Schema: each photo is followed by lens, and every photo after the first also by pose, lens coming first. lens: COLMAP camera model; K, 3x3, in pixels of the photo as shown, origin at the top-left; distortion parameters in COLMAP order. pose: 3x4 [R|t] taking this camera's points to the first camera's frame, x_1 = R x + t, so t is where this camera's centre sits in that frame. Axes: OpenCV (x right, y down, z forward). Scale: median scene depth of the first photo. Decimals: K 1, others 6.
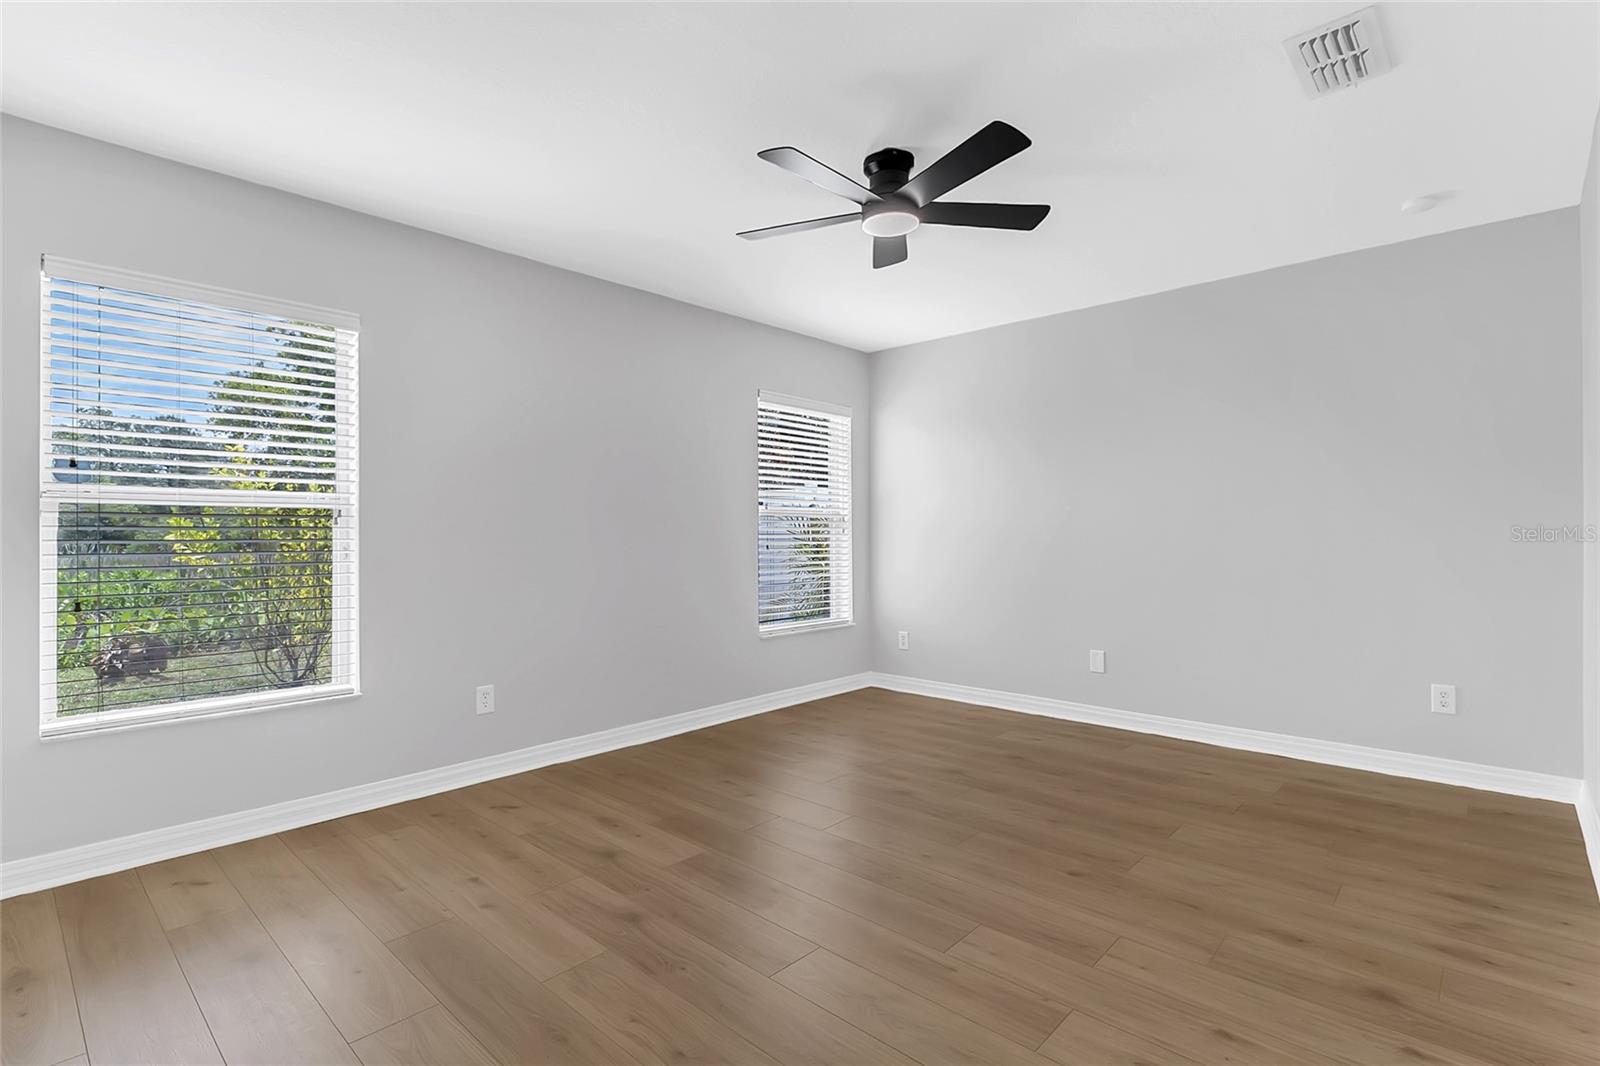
lens RADIAL K [[746.9, 0, 799.1], [0, 746.9, 533.7], [0, 0, 1]] dist [0.001958, 0.001698]
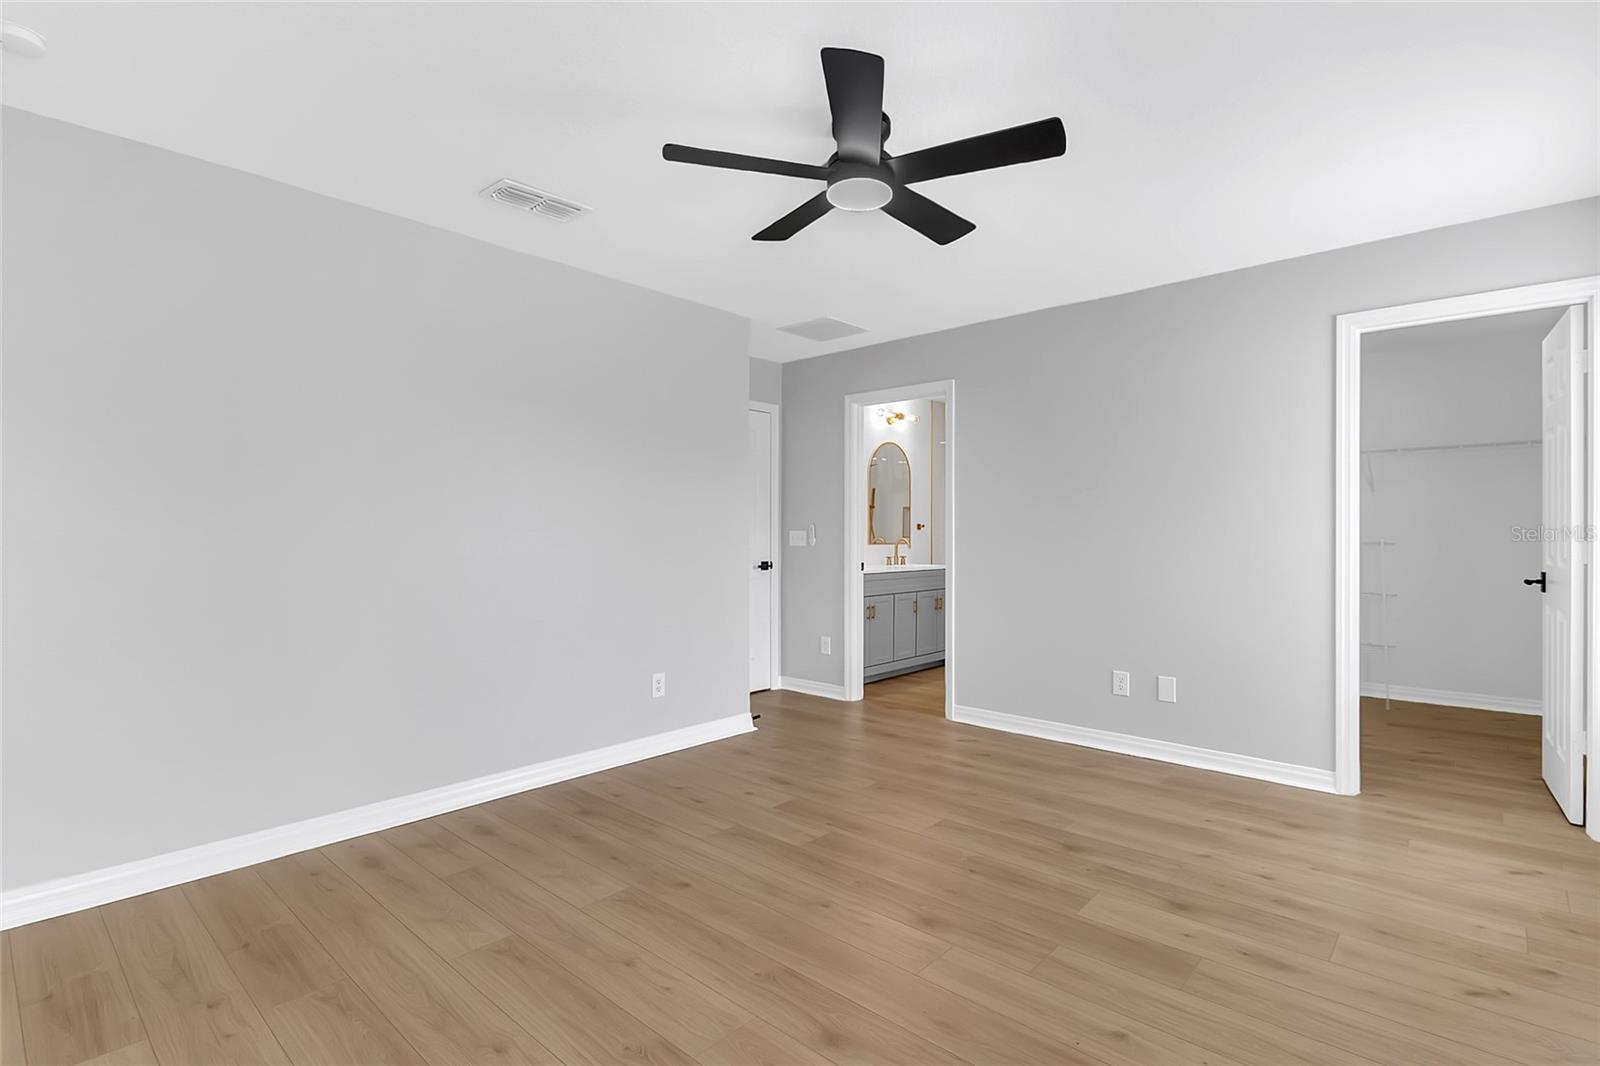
lens RADIAL K [[746.9, 0, 801.1], [0, 746.9, 533.8], [0, 0, 1]] dist [0.001958, 0.001698]
pose [[-0.999957, 0.004257, -0.008231, 0.221260], [0.004251, 0.999991, 0.000786, -0.019088], [0.008235, 0.000751, -0.999966, 2.054169]]
